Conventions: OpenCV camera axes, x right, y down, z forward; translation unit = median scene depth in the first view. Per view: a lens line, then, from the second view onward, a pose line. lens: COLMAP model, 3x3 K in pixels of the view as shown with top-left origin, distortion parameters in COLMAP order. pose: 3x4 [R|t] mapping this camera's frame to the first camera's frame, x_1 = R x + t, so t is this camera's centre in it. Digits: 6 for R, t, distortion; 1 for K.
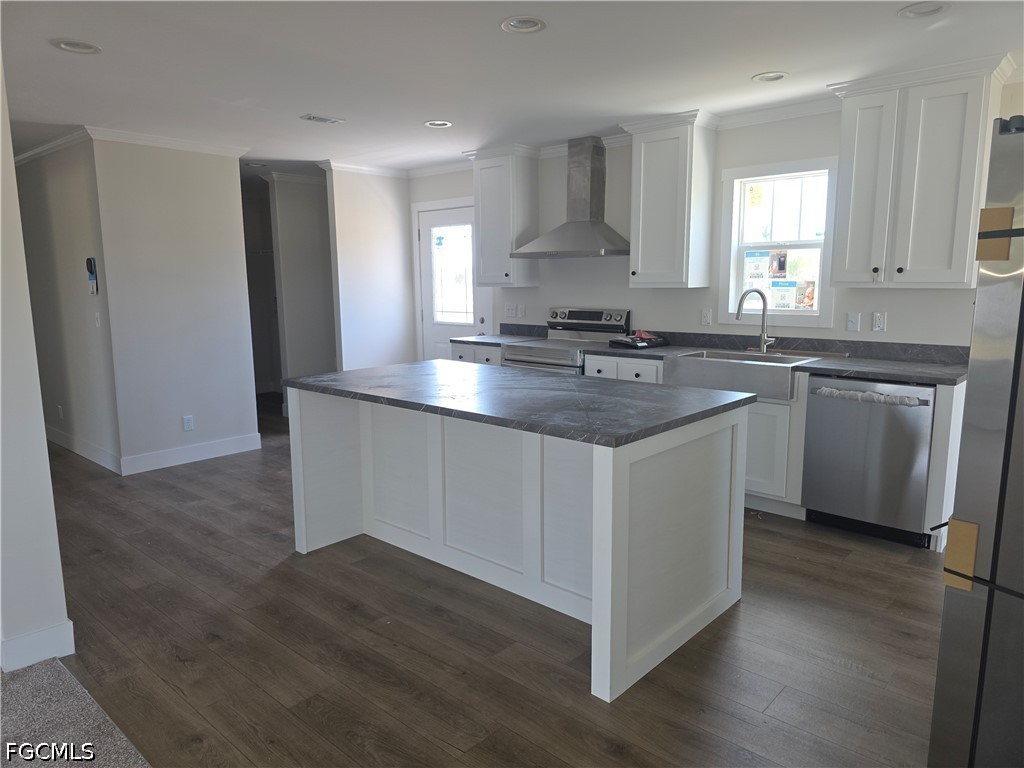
lens RADIAL K [[703.7, 0, 506.4], [0, 703.7, 383.4], [0, 0, 1]] dist [0.060535, -0.020913]
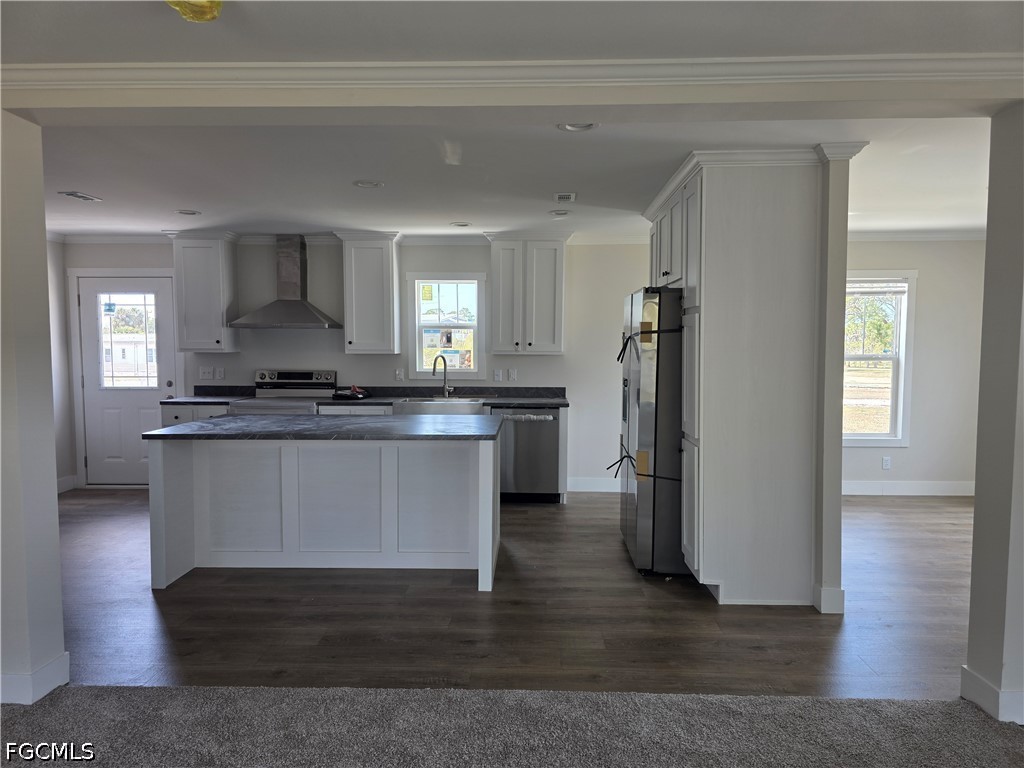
lens RADIAL K [[703.7, 0, 513.0], [0, 703.7, 390.7], [0, 0, 1]] dist [0.060535, -0.020913]
pose [[0.757341, -0.034565, 0.652104, -0.464470], [0.088256, 0.994854, -0.049766, 0.026601], [-0.647028, 0.095242, 0.756495, -0.192431]]
